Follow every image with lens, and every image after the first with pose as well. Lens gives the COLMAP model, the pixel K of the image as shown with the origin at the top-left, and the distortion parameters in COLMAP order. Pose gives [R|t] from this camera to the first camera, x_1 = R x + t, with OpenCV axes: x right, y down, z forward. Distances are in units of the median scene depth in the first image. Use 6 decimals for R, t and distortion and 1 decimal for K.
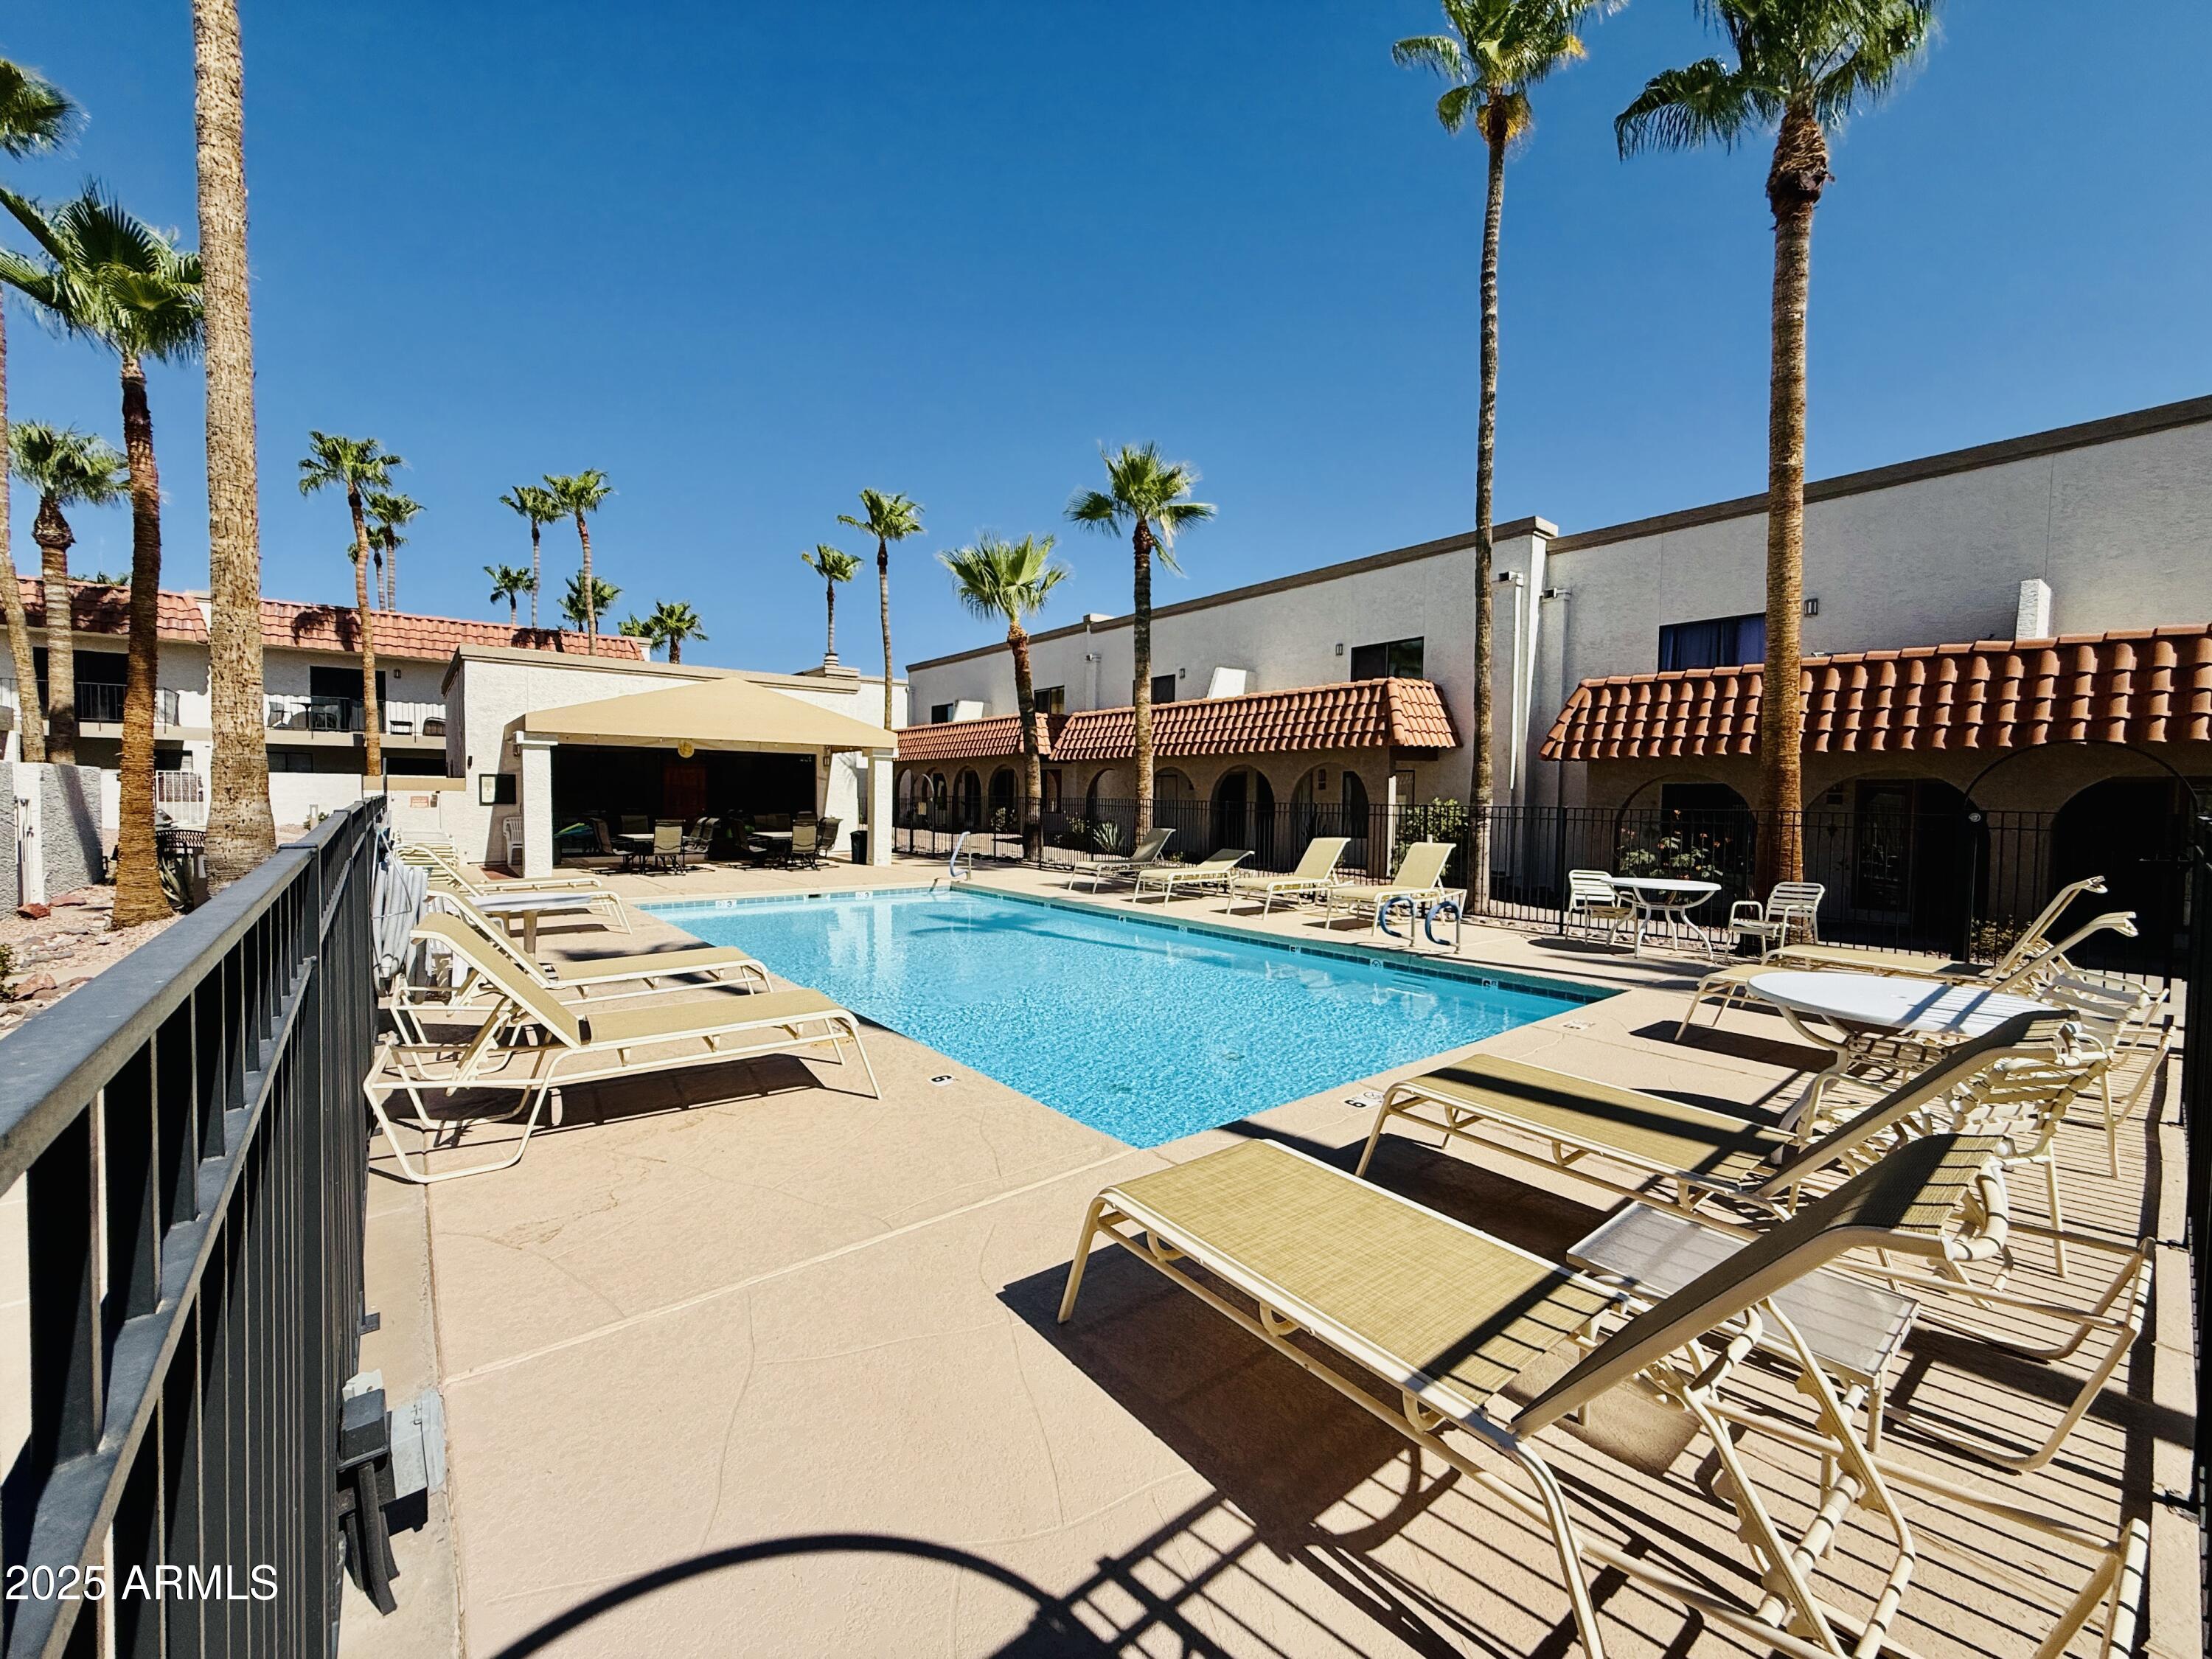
lens RADIAL K [[889.1, 0, 1106.0], [0, 889.1, 829.5], [0, 0, 1]] dist [-0.002493, -0.000227]
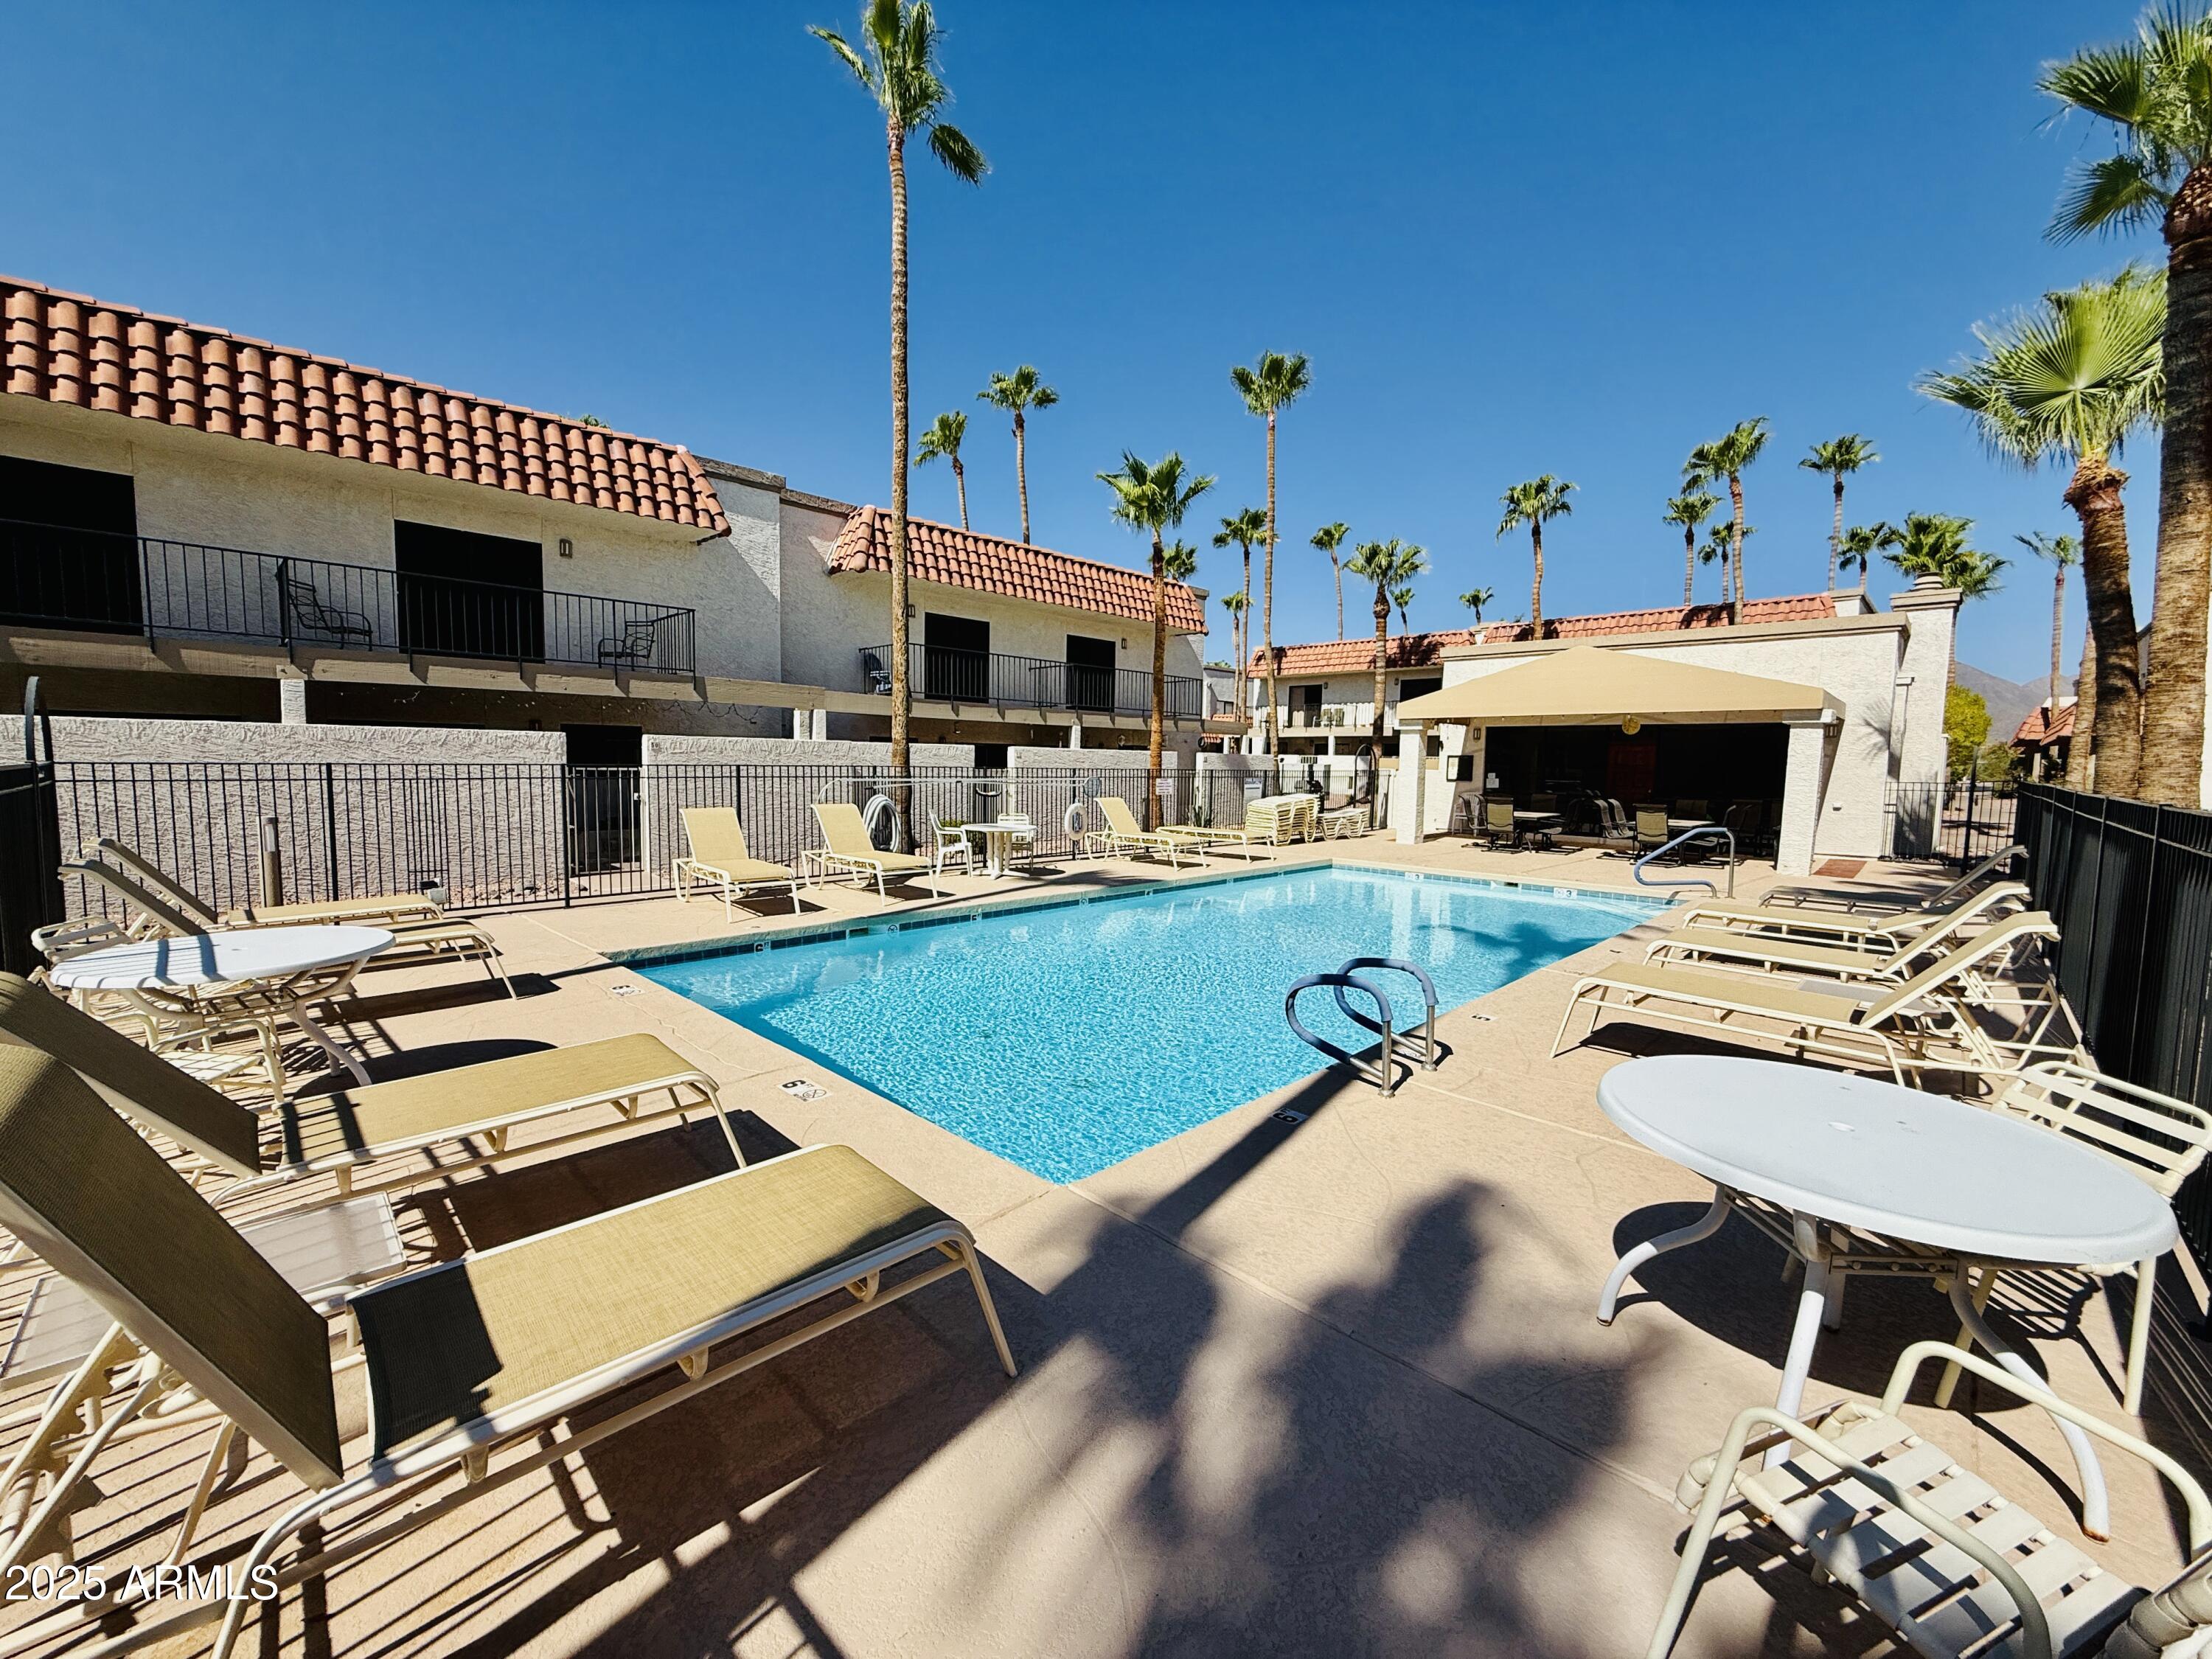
lens RADIAL K [[889.1, 0, 1106.0], [0, 889.1, 829.5], [0, 0, 1]] dist [-0.002493, -0.000227]
pose [[0.105385, 0.064566, -0.992333, 0.369405], [-0.052653, 0.996852, 0.059268, -0.009299], [0.993037, 0.046004, 0.108453, 0.365324]]
